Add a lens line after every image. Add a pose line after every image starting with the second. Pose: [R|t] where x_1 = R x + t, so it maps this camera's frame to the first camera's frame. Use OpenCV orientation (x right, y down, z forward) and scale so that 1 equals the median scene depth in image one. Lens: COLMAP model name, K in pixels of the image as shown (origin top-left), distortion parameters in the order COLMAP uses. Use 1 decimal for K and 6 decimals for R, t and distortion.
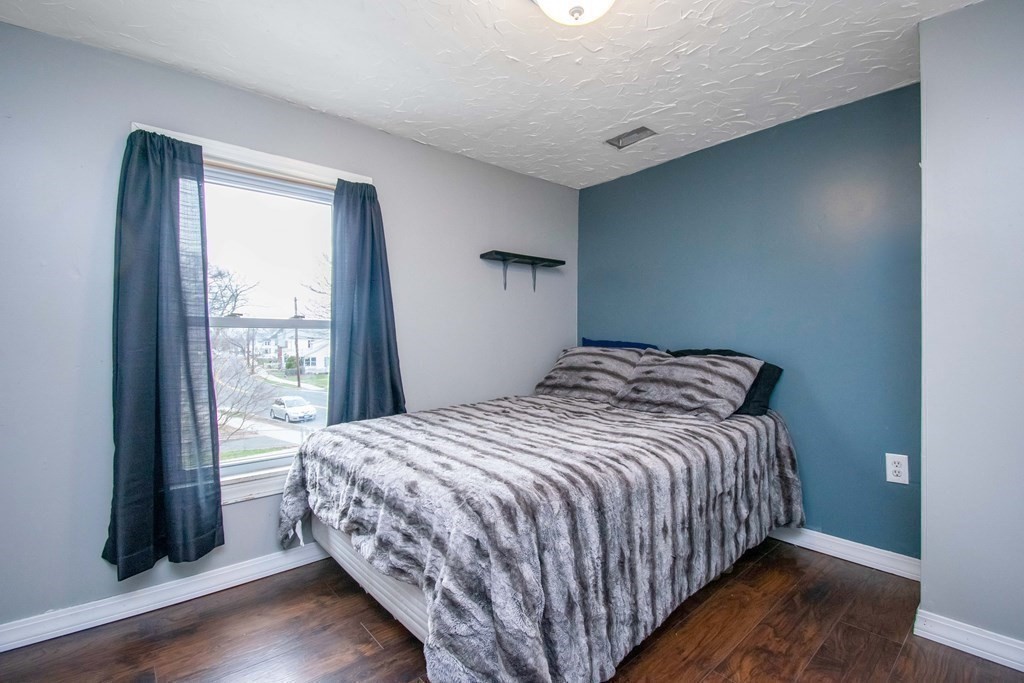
lens RADIAL K [[459.0, 0, 509.0], [0, 459.0, 333.2], [0, 0, 1]] dist [0.020909, -0.026375]
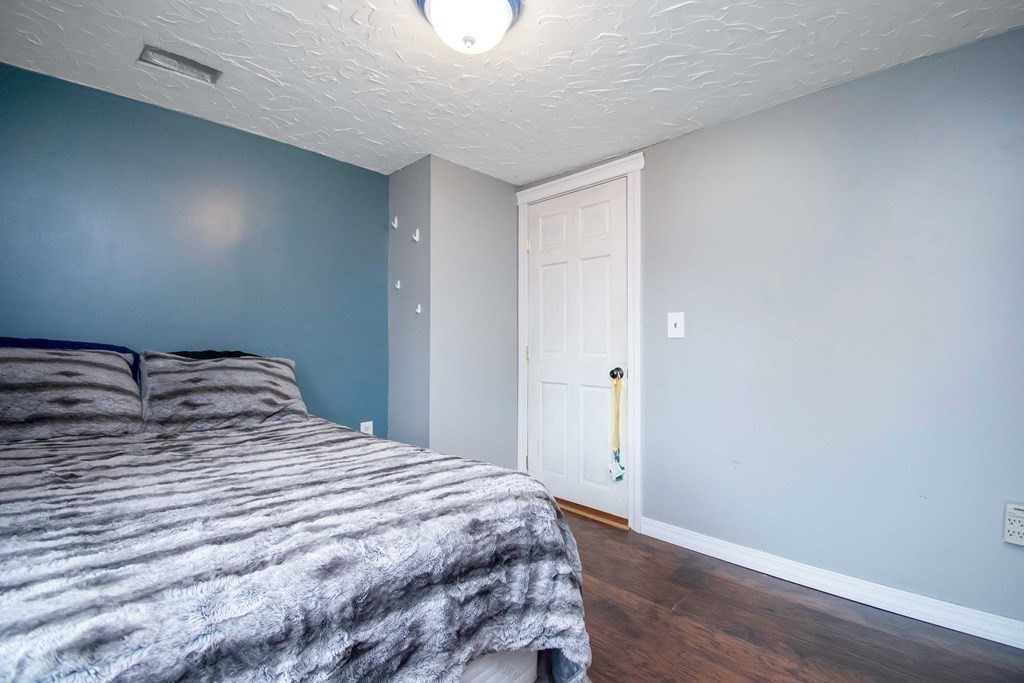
lens RADIAL K [[459.0, 0, 509.0], [0, 459.0, 333.2], [0, 0, 1]] dist [0.020909, -0.026375]
pose [[-0.077867, 0.038623, 0.996215, -0.562699], [-0.020123, 0.998985, -0.040303, 0.029049], [-0.996761, -0.023185, -0.077011, 0.590227]]
